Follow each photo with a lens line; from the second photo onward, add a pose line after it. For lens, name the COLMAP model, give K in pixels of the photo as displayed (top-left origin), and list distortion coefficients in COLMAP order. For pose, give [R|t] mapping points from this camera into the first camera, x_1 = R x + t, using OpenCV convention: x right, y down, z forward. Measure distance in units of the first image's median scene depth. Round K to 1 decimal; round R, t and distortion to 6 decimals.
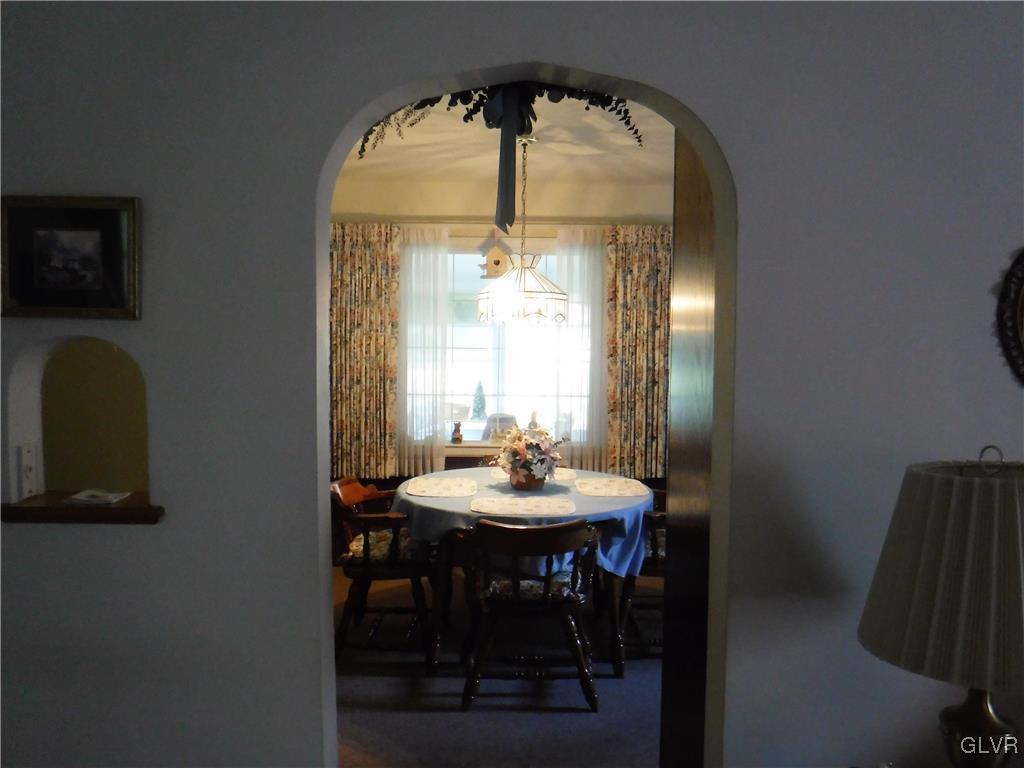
lens RADIAL K [[835.9, 0, 489.2], [0, 835.9, 386.3], [0, 0, 1]] dist [-0.102284, 0.048467]
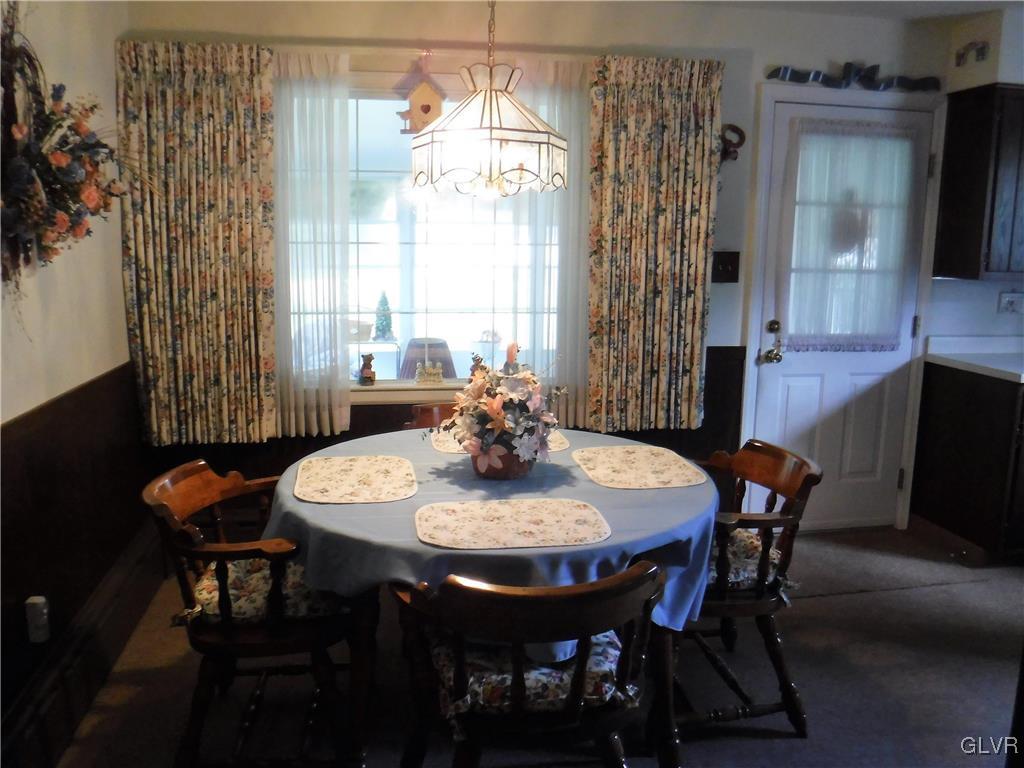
lens RADIAL K [[835.9, 0, 489.2], [0, 835.9, 386.3], [0, 0, 1]] dist [-0.102284, 0.048467]
pose [[0.991060, -0.023431, 0.131341, -0.031235], [0.009166, 0.994090, 0.108175, -0.002955], [-0.133099, -0.106004, 0.985417, 0.334313]]
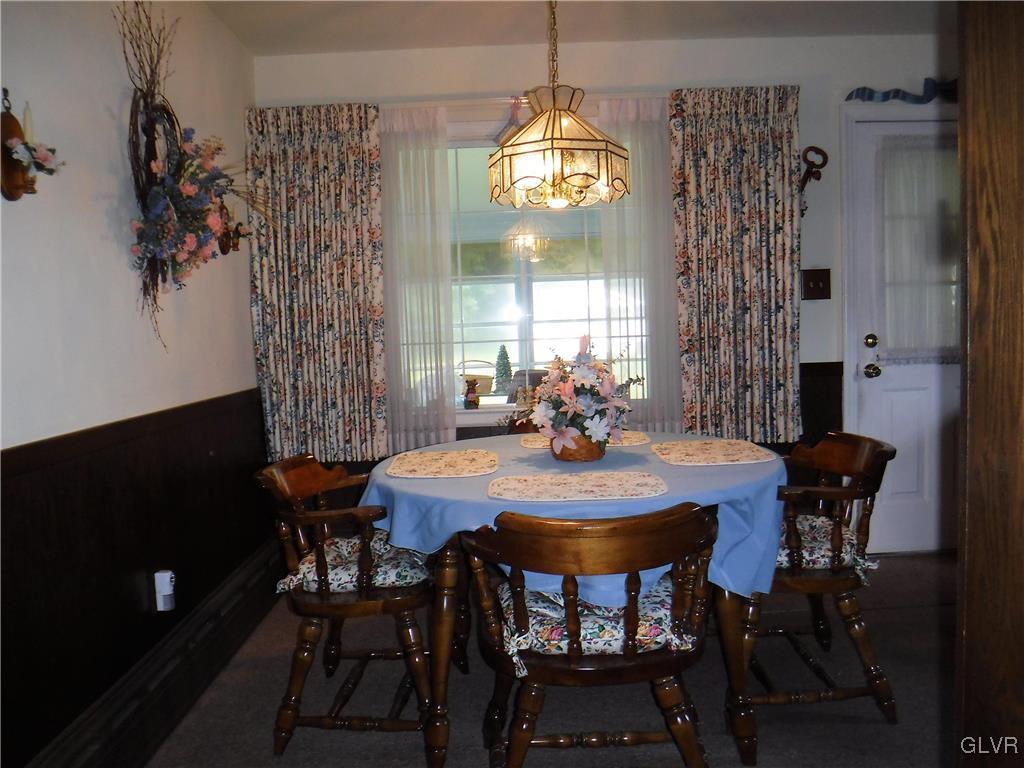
lens RADIAL K [[834.6, 0, 491.2], [0, 834.6, 386.7], [0, 0, 1]] dist [-0.117250, 0.087551]
pose [[0.998501, -0.045391, -0.030573, 0.000727], [0.045619, 0.998936, 0.006809, 0.047387], [0.030231, -0.008194, 0.999509, 0.291632]]
